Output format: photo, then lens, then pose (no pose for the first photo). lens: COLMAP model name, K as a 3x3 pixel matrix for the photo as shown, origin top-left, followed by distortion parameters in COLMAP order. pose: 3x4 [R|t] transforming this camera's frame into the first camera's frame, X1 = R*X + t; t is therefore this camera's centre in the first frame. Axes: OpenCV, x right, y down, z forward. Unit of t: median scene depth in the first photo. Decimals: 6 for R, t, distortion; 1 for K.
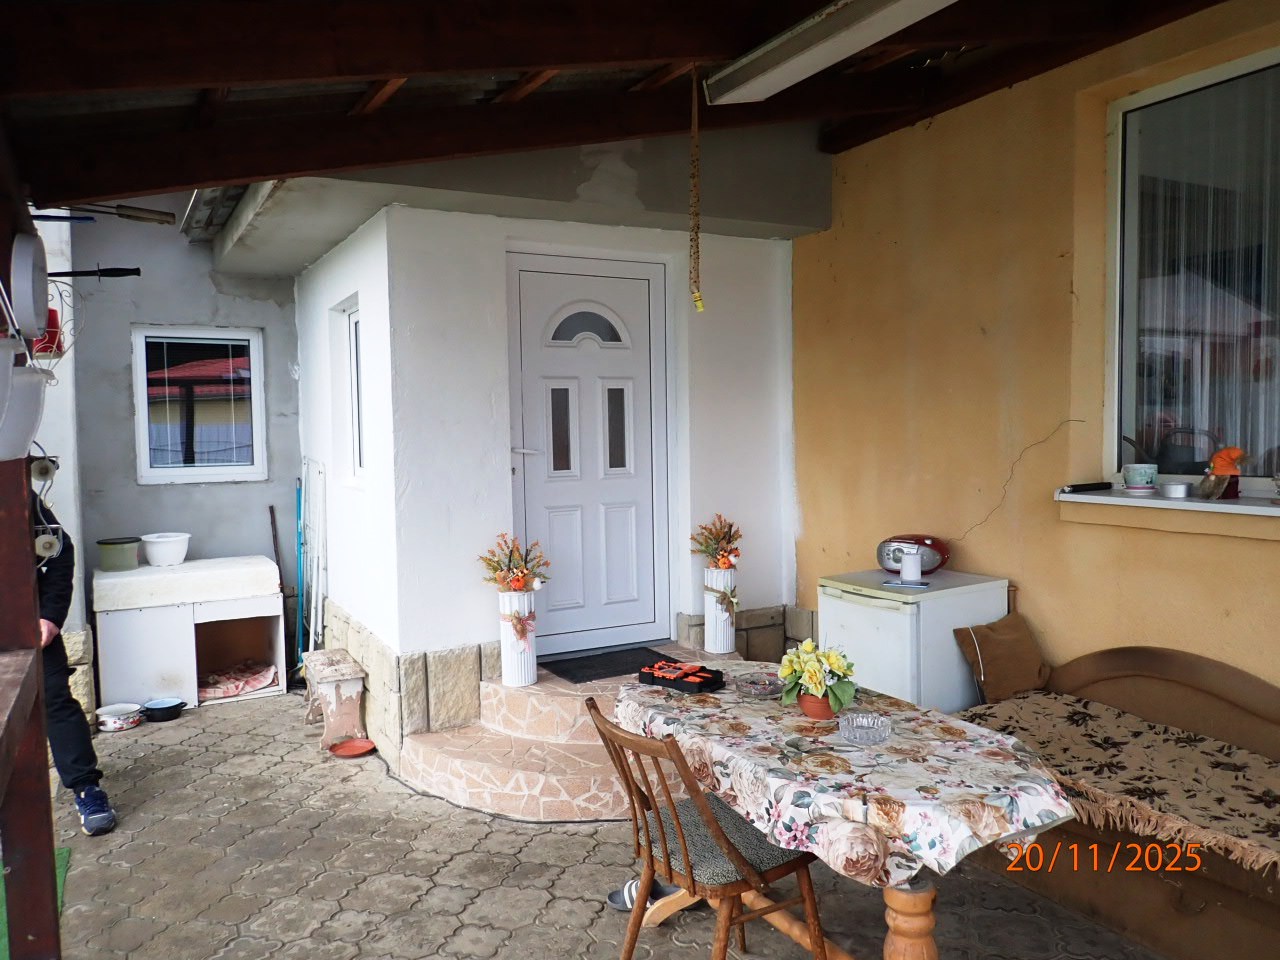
lens RADIAL K [[955.4, 0, 639.0], [0, 955.4, 480.0], [0, 0, 1]] dist [0.003106, -0.013288]
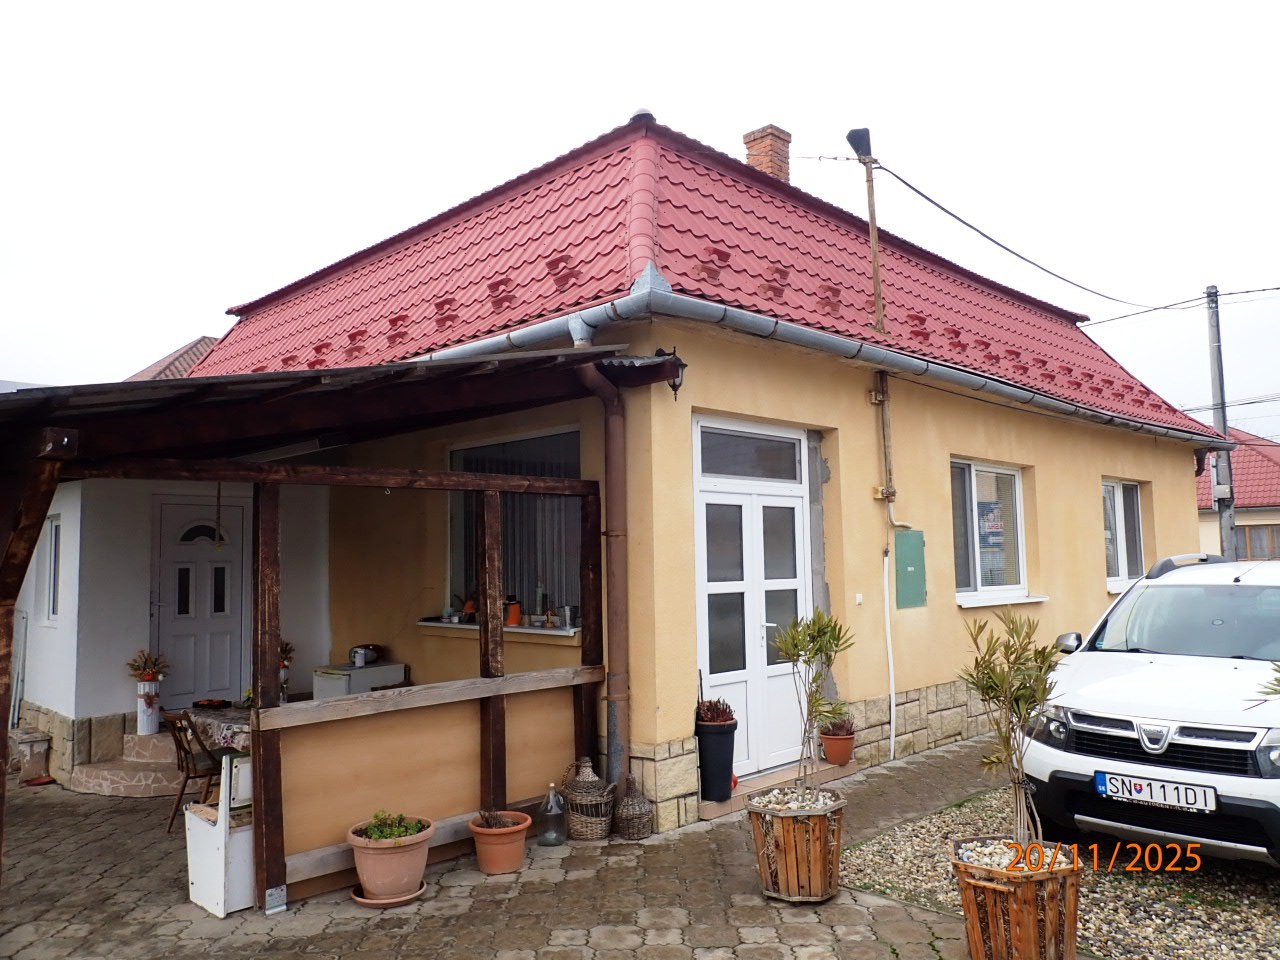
lens RADIAL K [[955.4, 0, 641.5], [0, 955.4, 482.1], [0, 0, 1]] dist [0.003106, -0.013288]
pose [[0.959446, 0.022041, 0.281031, 0.255933], [0.017607, 0.990306, -0.137779, 0.006644], [-0.281343, 0.137140, 0.949757, -1.055500]]
